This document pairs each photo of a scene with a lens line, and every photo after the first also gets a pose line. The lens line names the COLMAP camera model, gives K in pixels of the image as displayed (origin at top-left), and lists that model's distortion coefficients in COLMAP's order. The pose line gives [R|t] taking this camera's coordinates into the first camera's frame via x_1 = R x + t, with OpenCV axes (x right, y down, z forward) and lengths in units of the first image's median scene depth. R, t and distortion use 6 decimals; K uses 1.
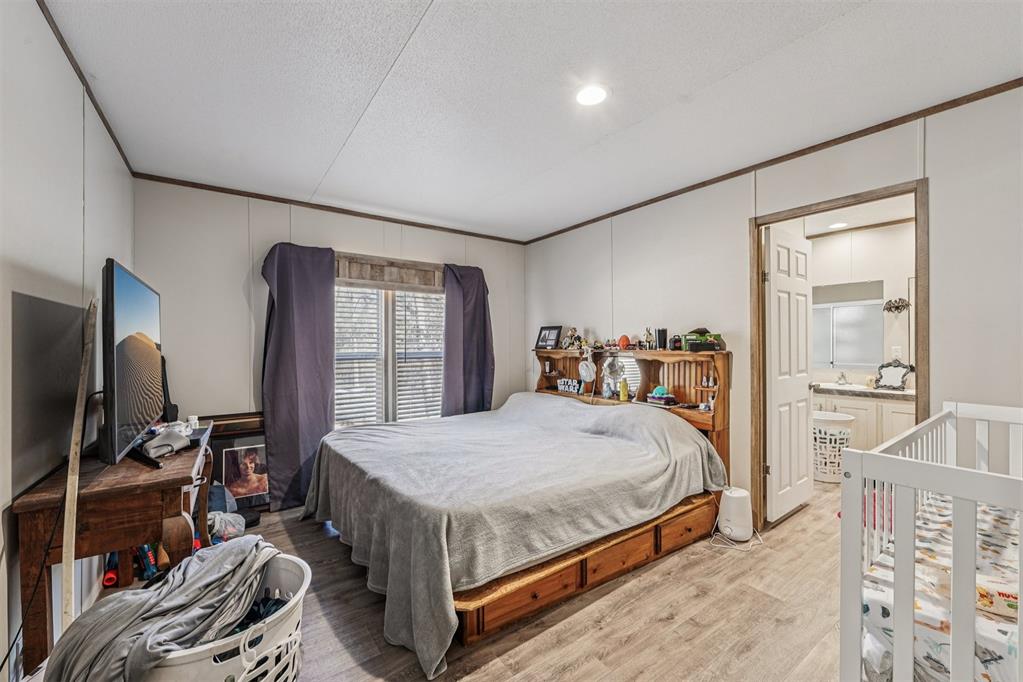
lens RADIAL K [[416.5, 0, 511.9], [0, 416.5, 341.5], [0, 0, 1]] dist [0.000473, -0.000188]
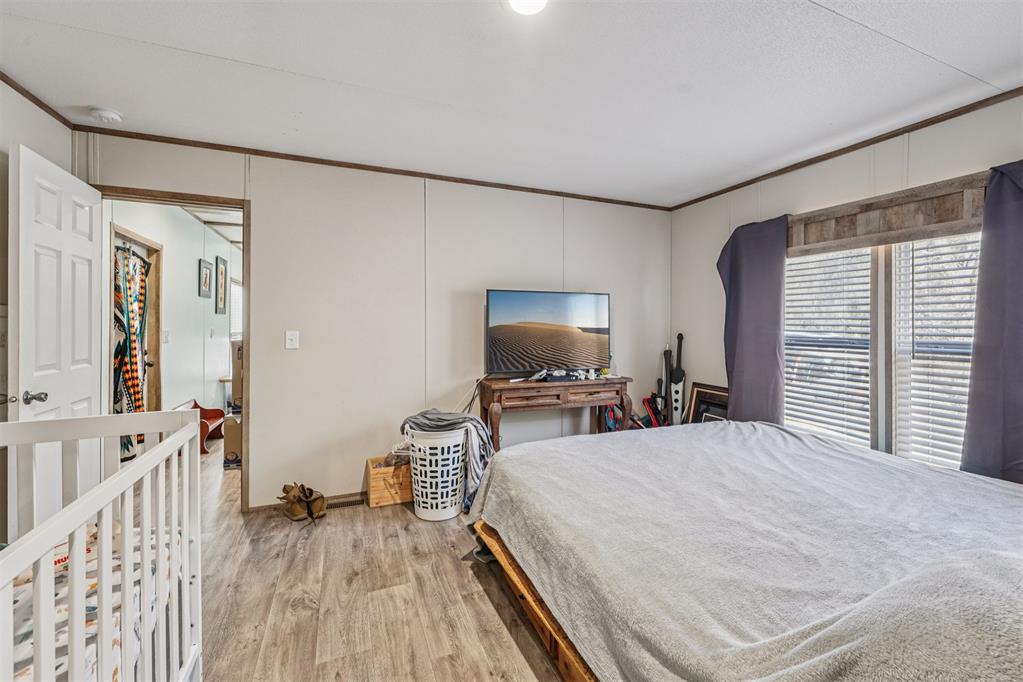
lens RADIAL K [[416.5, 0, 515.8], [0, 416.5, 323.6], [0, 0, 1]] dist [0.000473, -0.000188]
pose [[-0.224282, 0.005209, -0.974510, 0.512158], [0.001044, 0.999986, 0.005105, -0.004498], [0.974524, 0.000128, -0.224285, 0.628834]]
